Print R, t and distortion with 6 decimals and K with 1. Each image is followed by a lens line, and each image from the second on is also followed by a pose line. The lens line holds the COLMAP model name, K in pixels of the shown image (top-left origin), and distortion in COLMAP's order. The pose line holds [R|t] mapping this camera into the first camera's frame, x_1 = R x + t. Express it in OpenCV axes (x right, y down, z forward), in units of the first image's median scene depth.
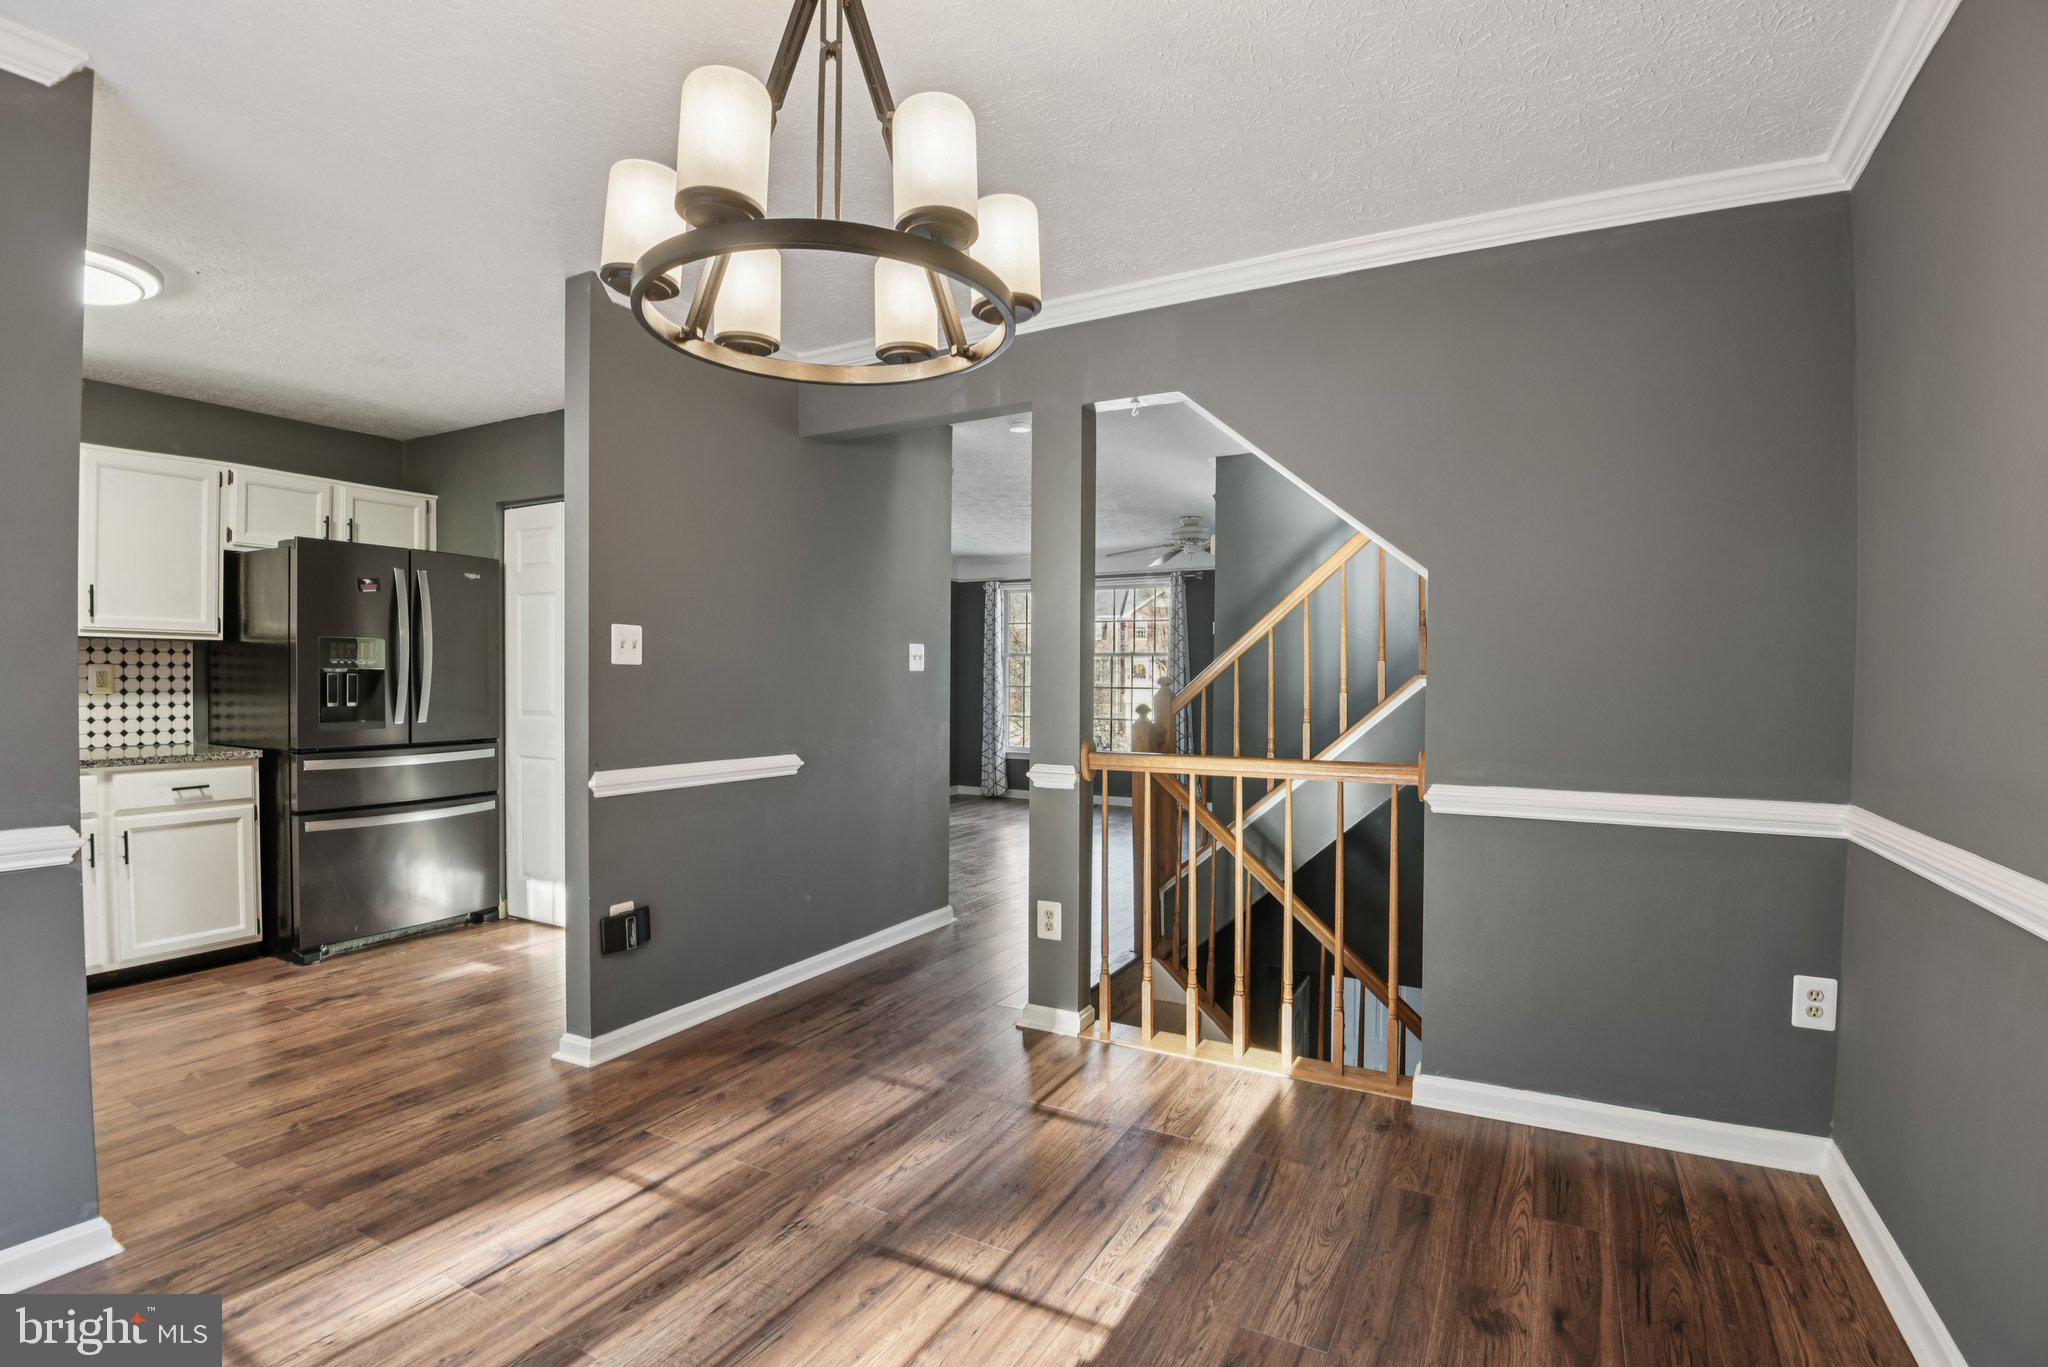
lens RADIAL K [[963.8, 0, 1023.7], [0, 963.8, 693.0], [0, 0, 1]] dist [-0.046315, -0.000981]
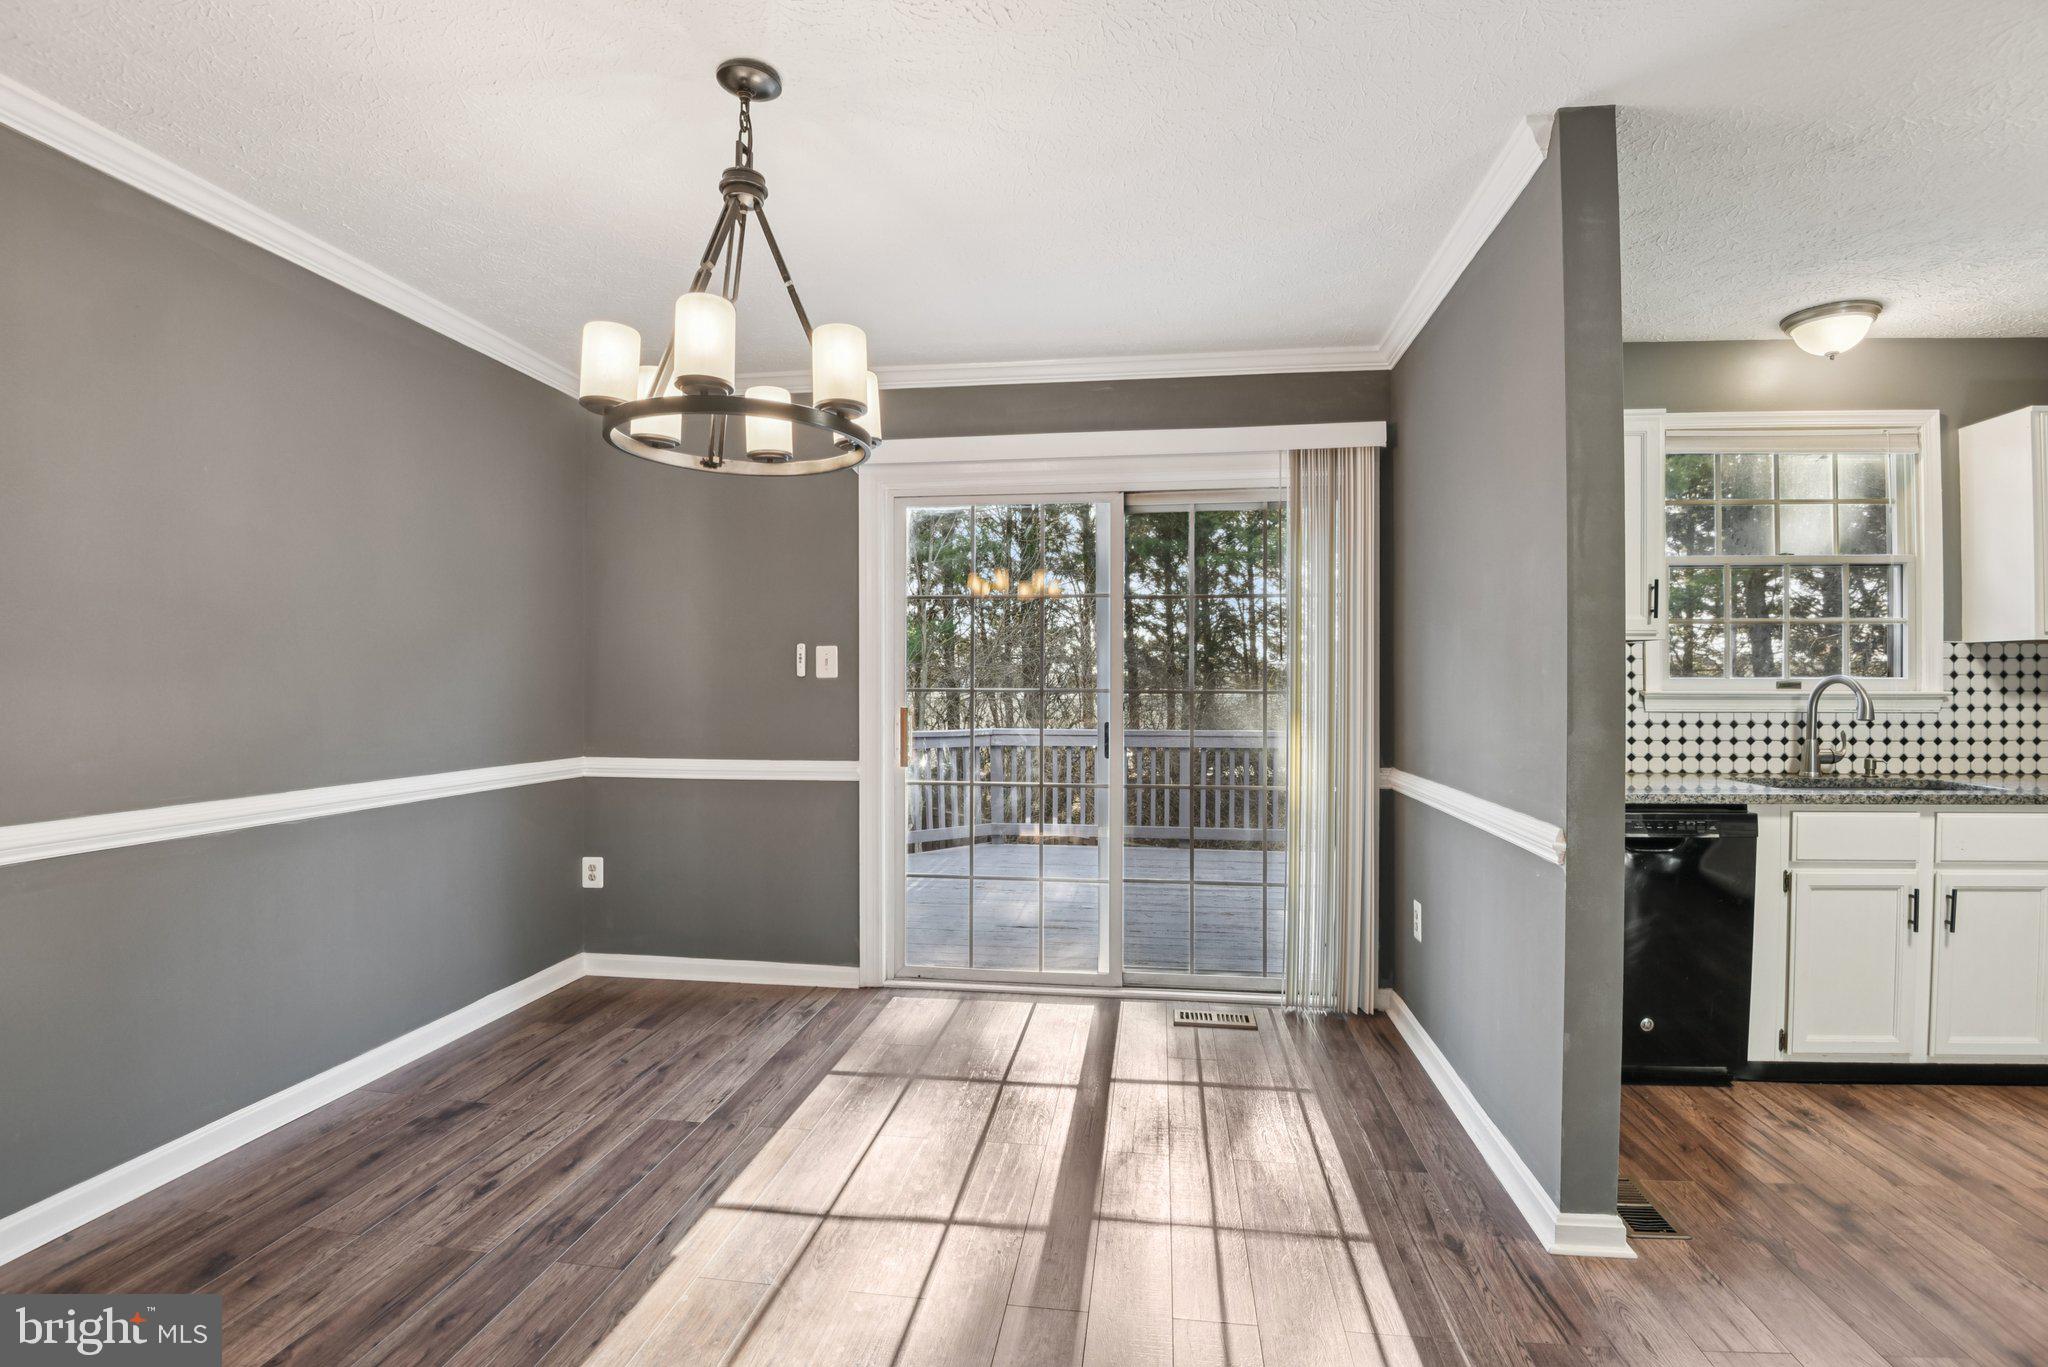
lens RADIAL K [[945.1, 0, 1026.3], [0, 945.1, 679.3], [0, 0, 1]] dist [-0.043241, -0.001568]
pose [[-0.940677, -0.005736, -0.339256, -0.054229], [-0.009213, 0.999920, 0.008638, -0.019273], [0.339179, 0.011251, -0.940654, 1.097509]]
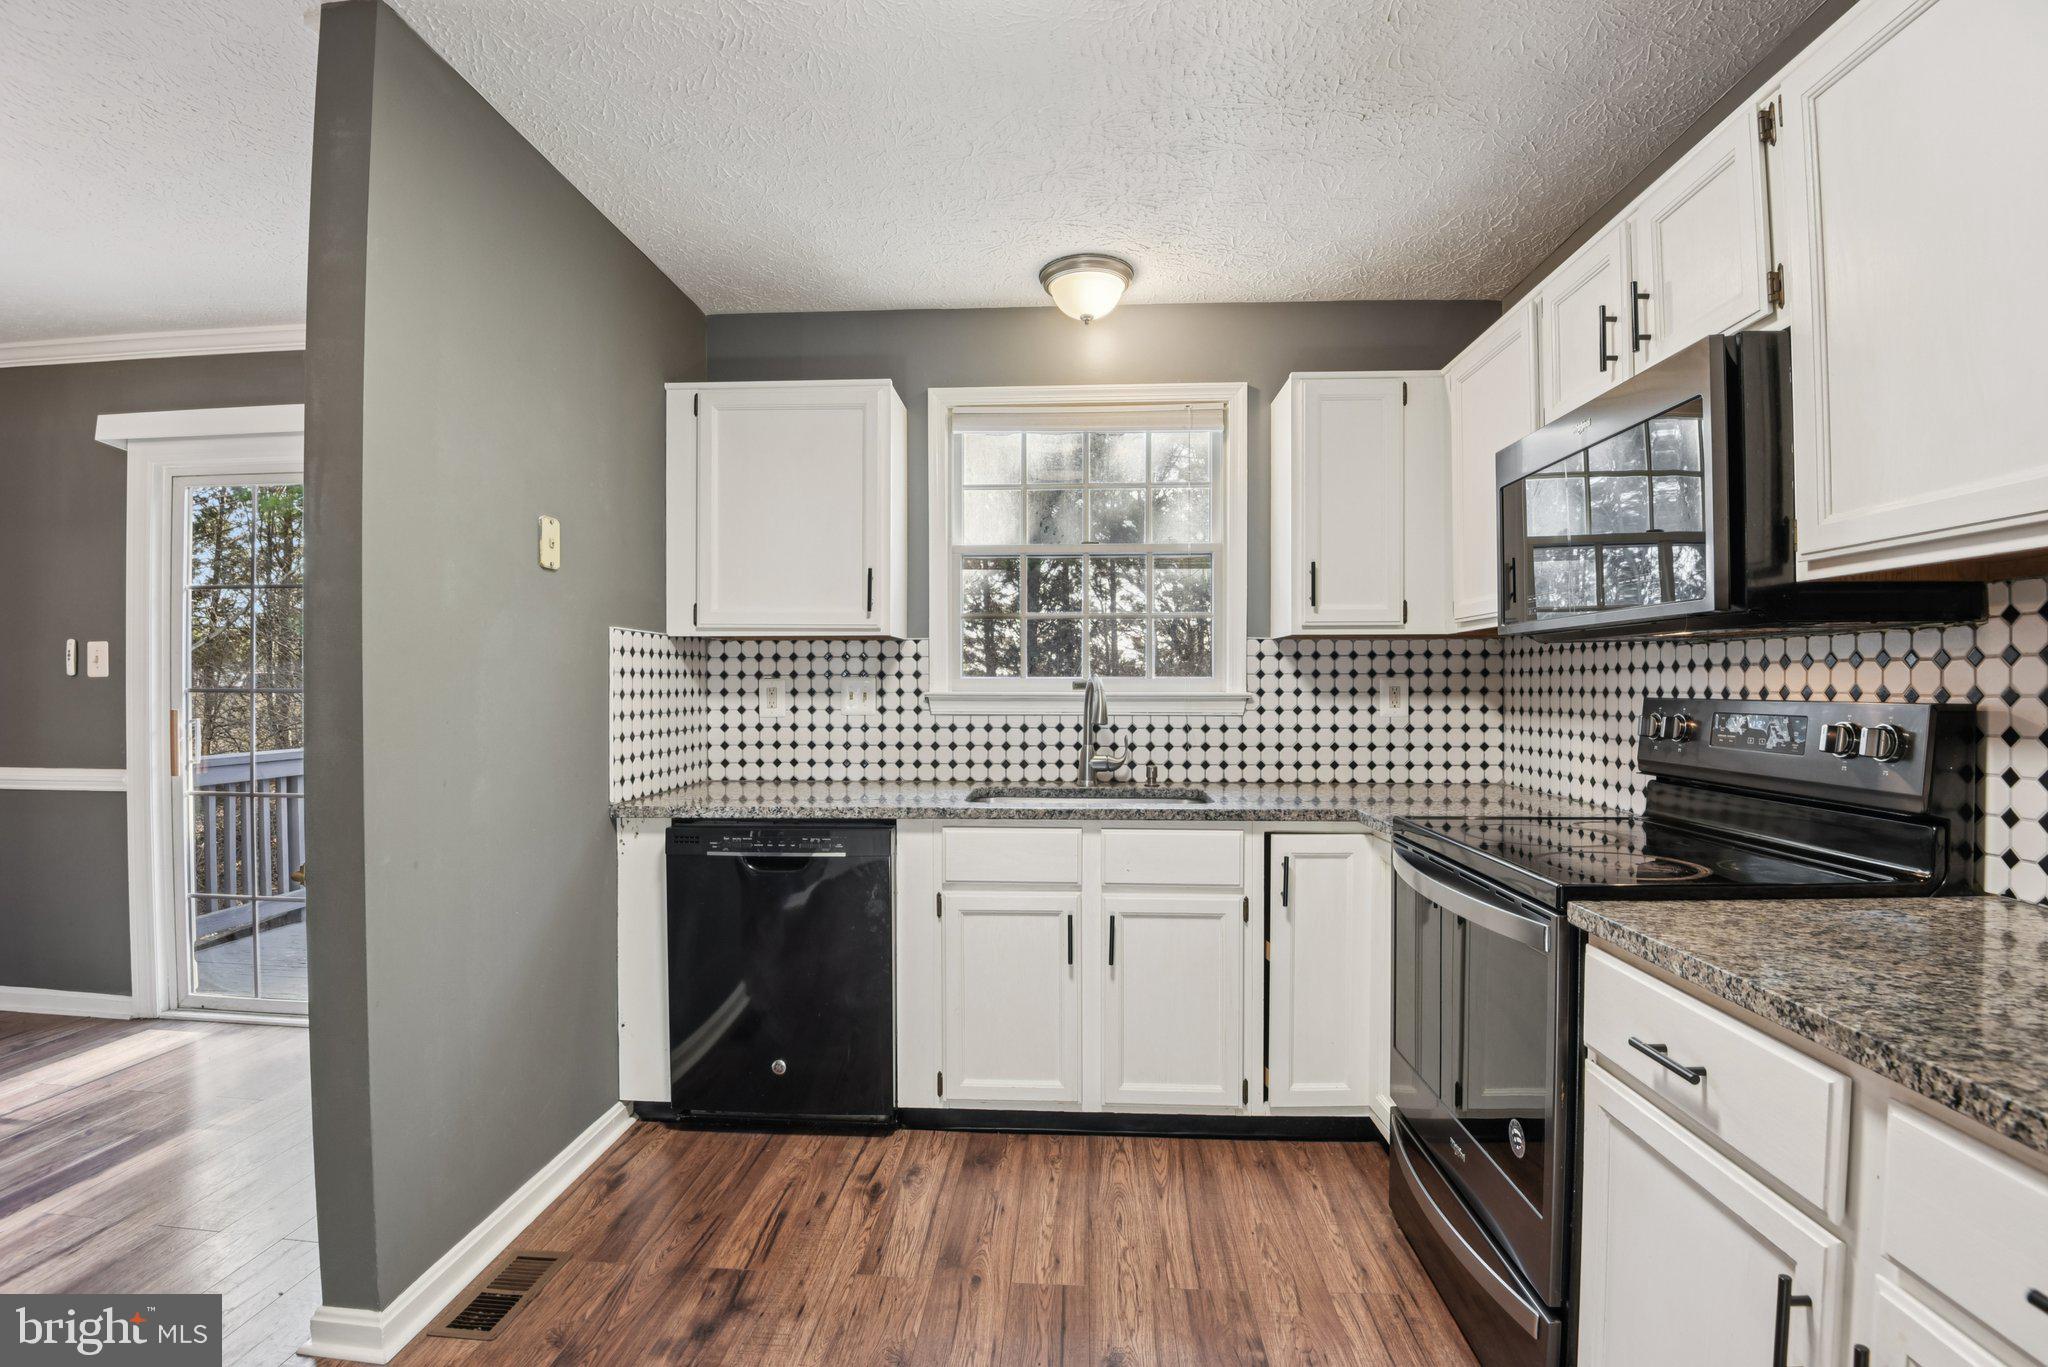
lens RADIAL K [[940.1, 0, 1016.9], [0, 940.1, 689.0], [0, 0, 1]] dist [0.000160, -0.026885]
pose [[-0.910721, -0.002728, -0.413013, -0.784887], [-0.010664, 0.999800, 0.016911, -0.023933], [0.412884, 0.019805, -0.910568, 1.282862]]
